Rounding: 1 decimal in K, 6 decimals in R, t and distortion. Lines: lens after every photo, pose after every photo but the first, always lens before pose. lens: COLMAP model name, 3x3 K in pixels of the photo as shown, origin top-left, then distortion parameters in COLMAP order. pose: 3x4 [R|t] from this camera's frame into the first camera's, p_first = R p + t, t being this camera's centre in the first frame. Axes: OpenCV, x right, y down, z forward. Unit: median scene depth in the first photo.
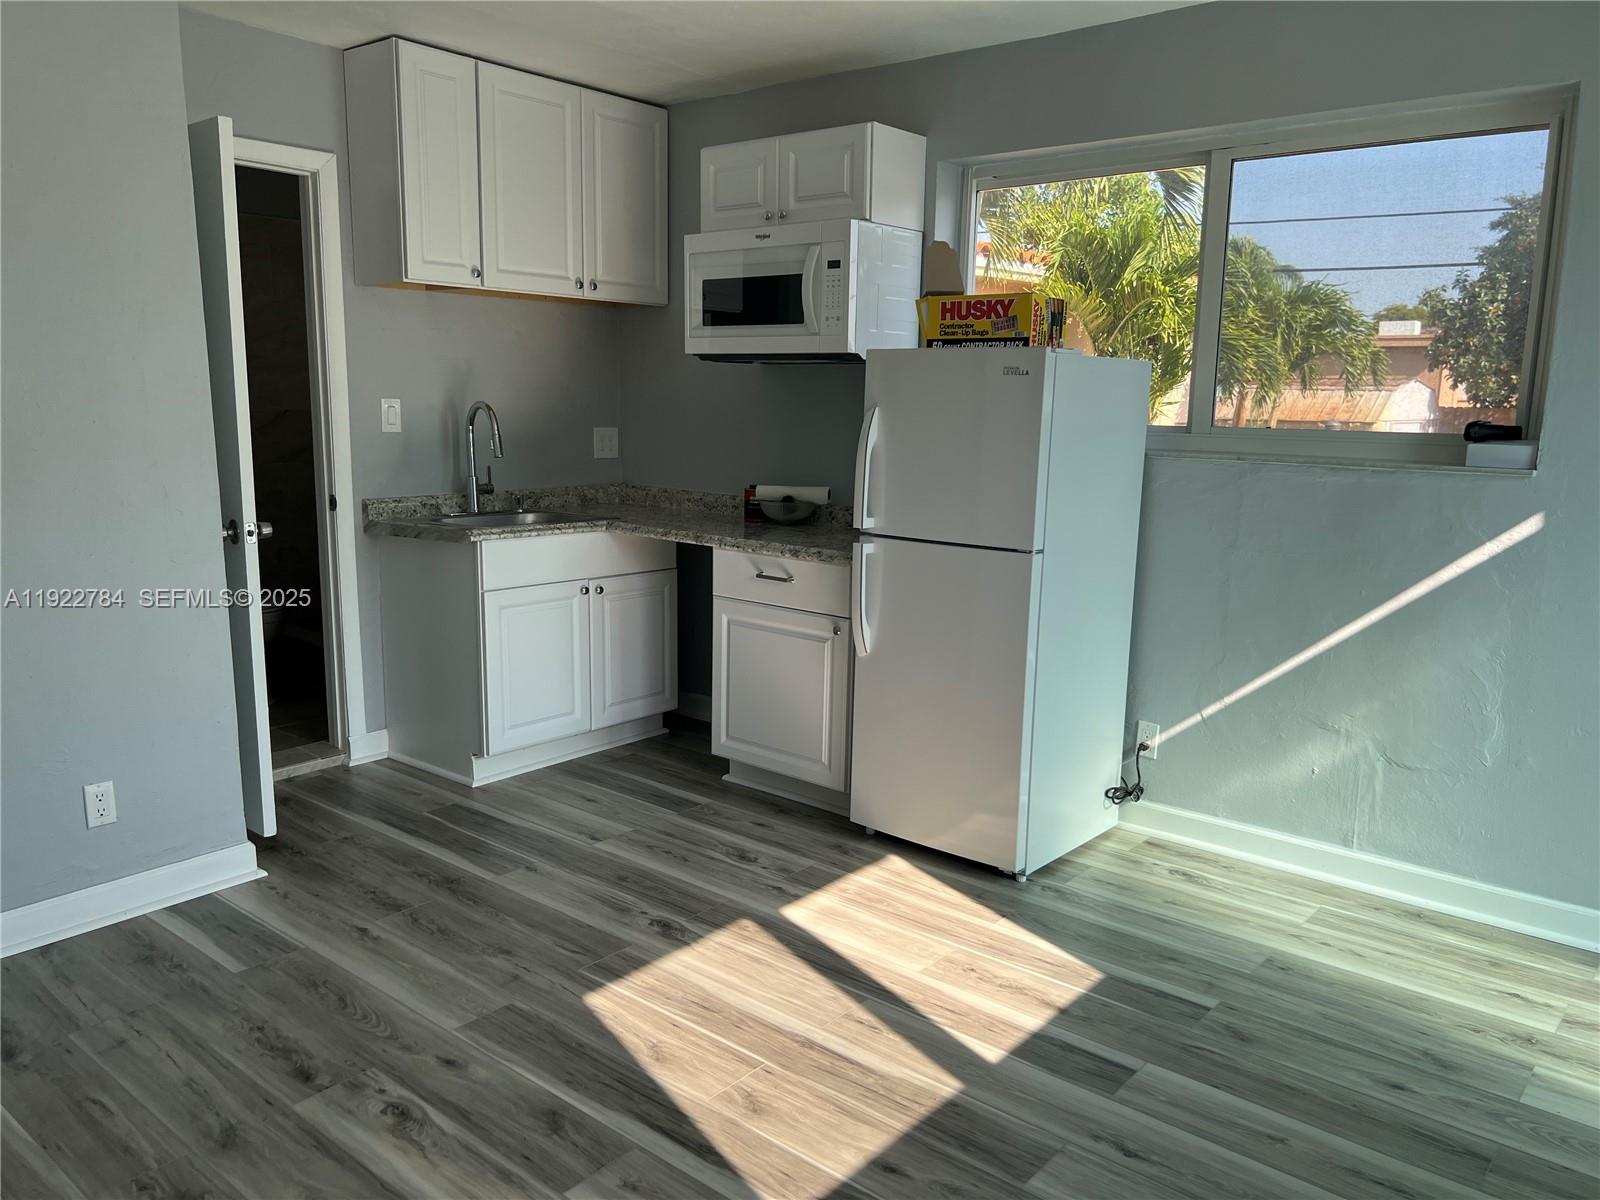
lens RADIAL K [[1203.1, 0, 804.8], [0, 1203.1, 609.1], [0, 0, 1]] dist [0.050528, -0.050815]
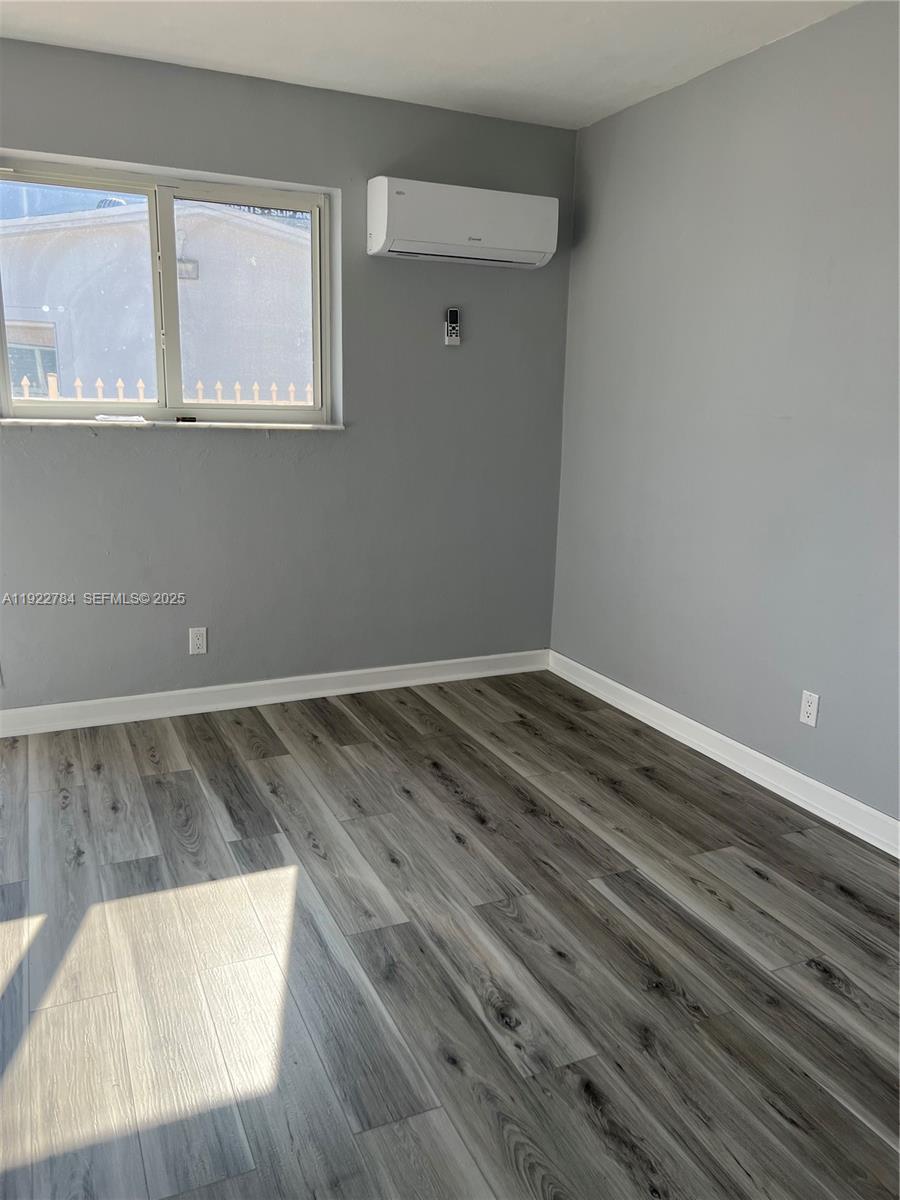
lens RADIAL K [[902.3, 0, 446.8], [0, 902.3, 608.9], [0, 0, 1]] dist [0.050528, -0.050815]
pose [[-0.900216, -0.131957, 0.414968, -0.401323], [0.045081, 0.919614, 0.390228, -0.186832], [-0.433104, 0.369996, -0.821903, 1.081219]]
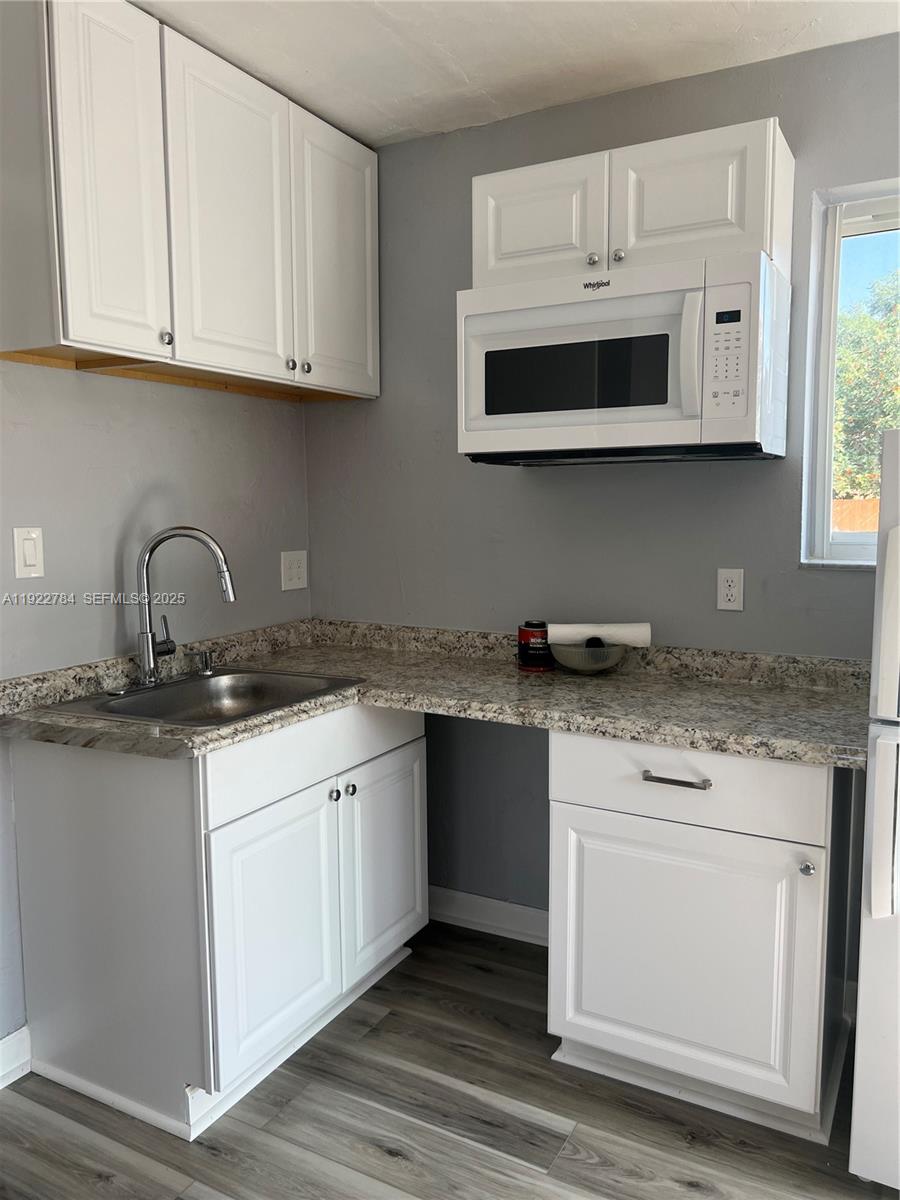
lens RADIAL K [[921.1, 0, 444.3], [0, 921.1, 586.8], [0, 0, 1]] dist [0.044530, -0.058432]
pose [[0.983025, -0.043542, 0.178232, -0.268801], [0.057488, 0.995611, -0.073844, -0.116350], [-0.174234, 0.082837, 0.981214, 0.593921]]
